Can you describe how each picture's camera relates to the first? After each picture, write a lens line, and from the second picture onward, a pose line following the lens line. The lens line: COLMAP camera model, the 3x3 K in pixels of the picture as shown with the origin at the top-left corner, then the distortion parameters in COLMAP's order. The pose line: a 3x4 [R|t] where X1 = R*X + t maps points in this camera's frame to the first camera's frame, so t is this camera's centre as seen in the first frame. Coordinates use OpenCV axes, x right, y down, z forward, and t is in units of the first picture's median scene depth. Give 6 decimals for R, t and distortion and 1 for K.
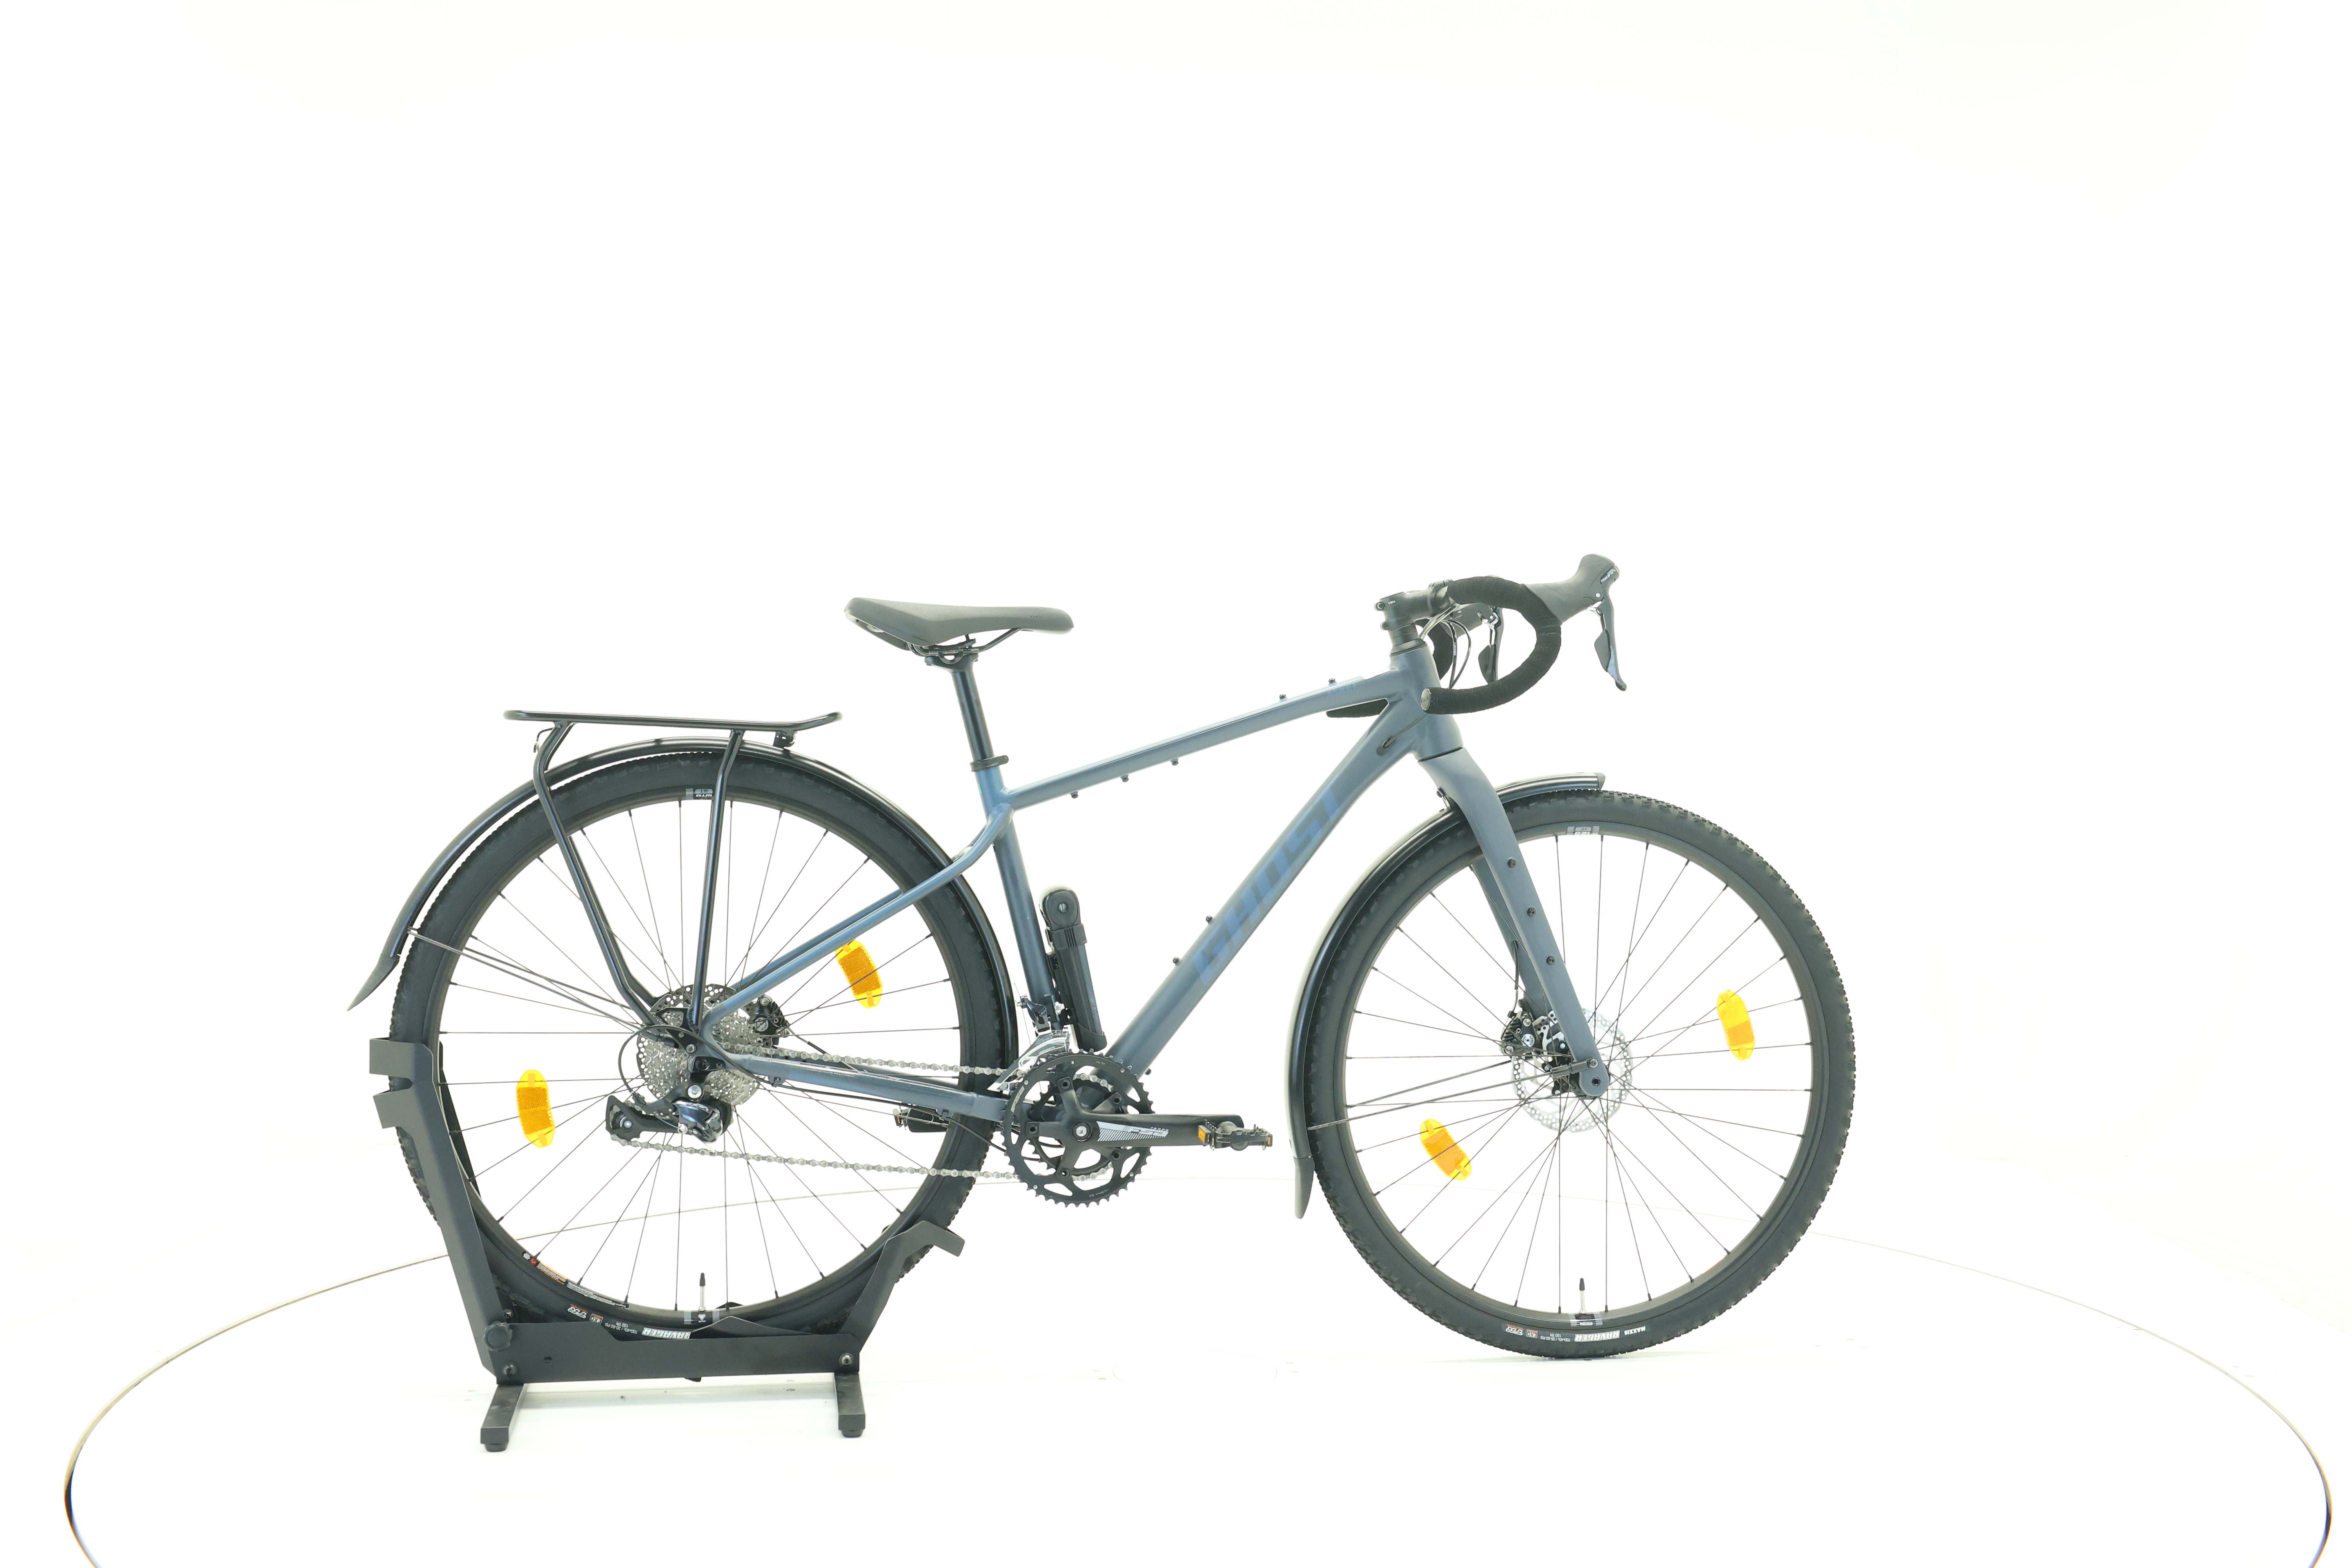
lens RADIAL K [[2566.0, 0, 1176.0], [0, 2566.0, 784.0], [0, 0, 1]] dist [-0.005726, -0.006087]
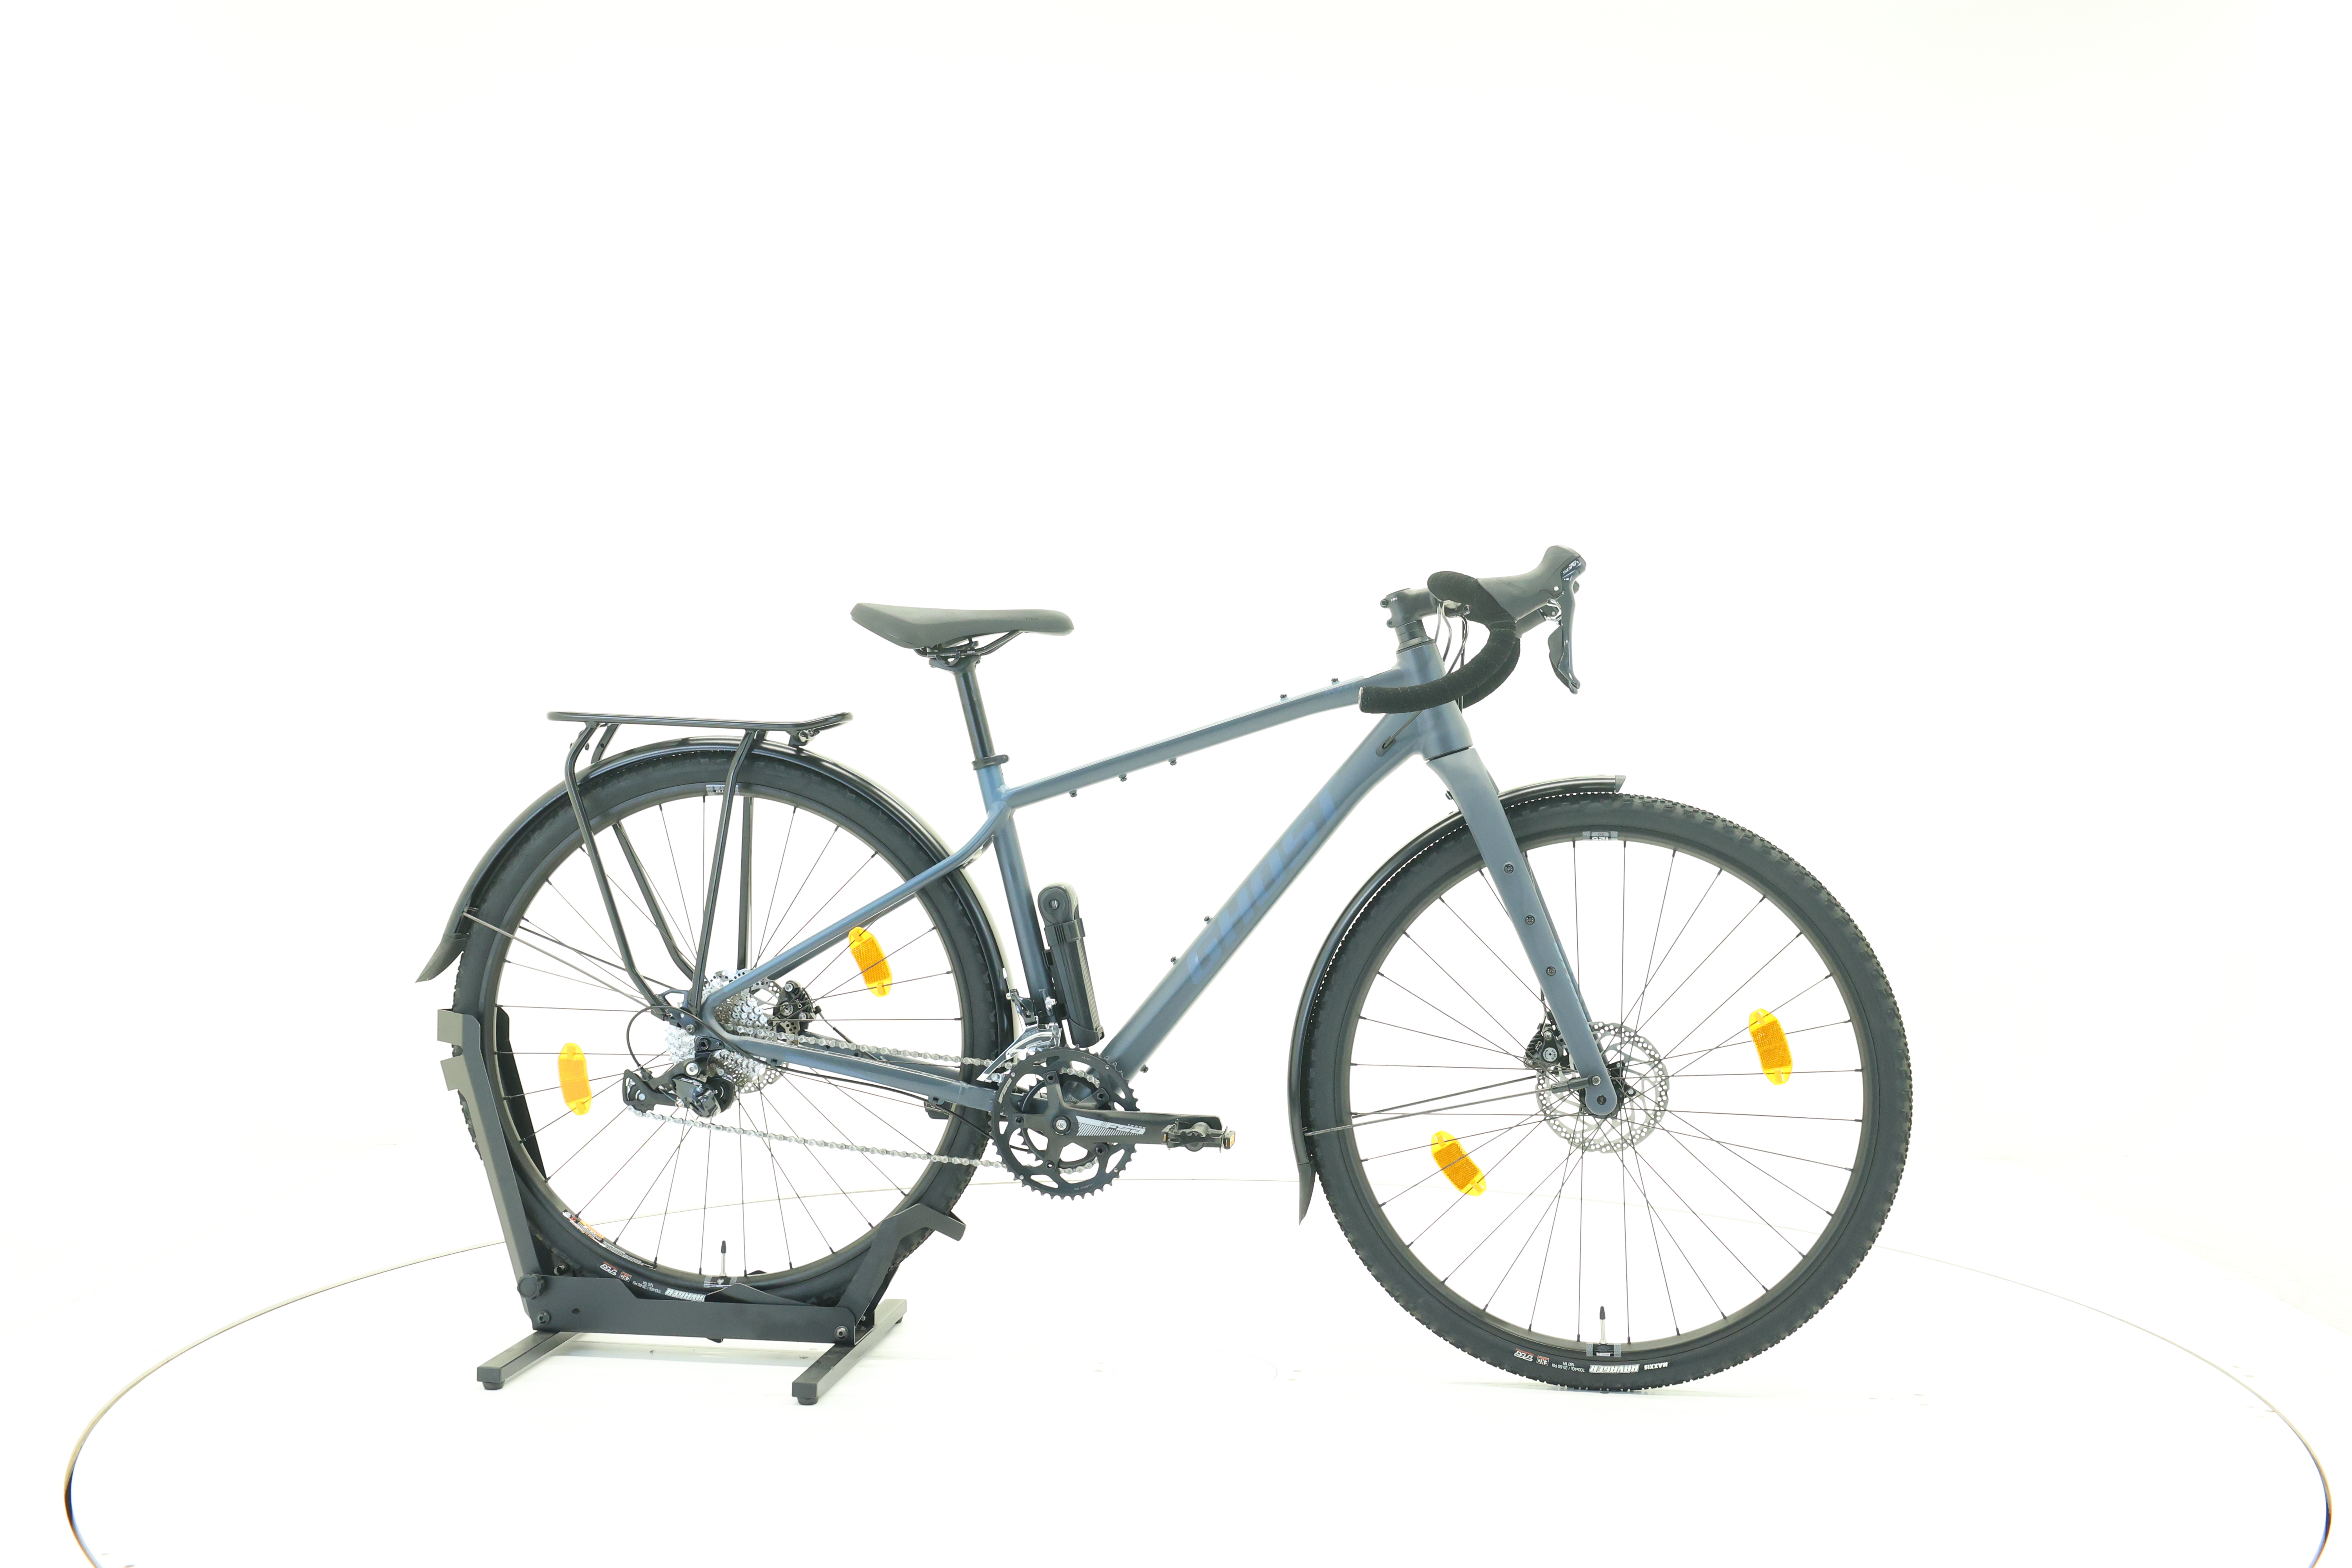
lens RADIAL K [[2581.7, 0, 1176.0], [0, 2581.7, 784.0], [0, 0, 1]] dist [0.002209, 0.003042]
pose [[0.948217, 0.007163, -0.317542, 0.325982], [-0.006774, 0.999974, 0.002330, -0.002267], [0.317551, -0.000058, 0.948241, 0.044466]]
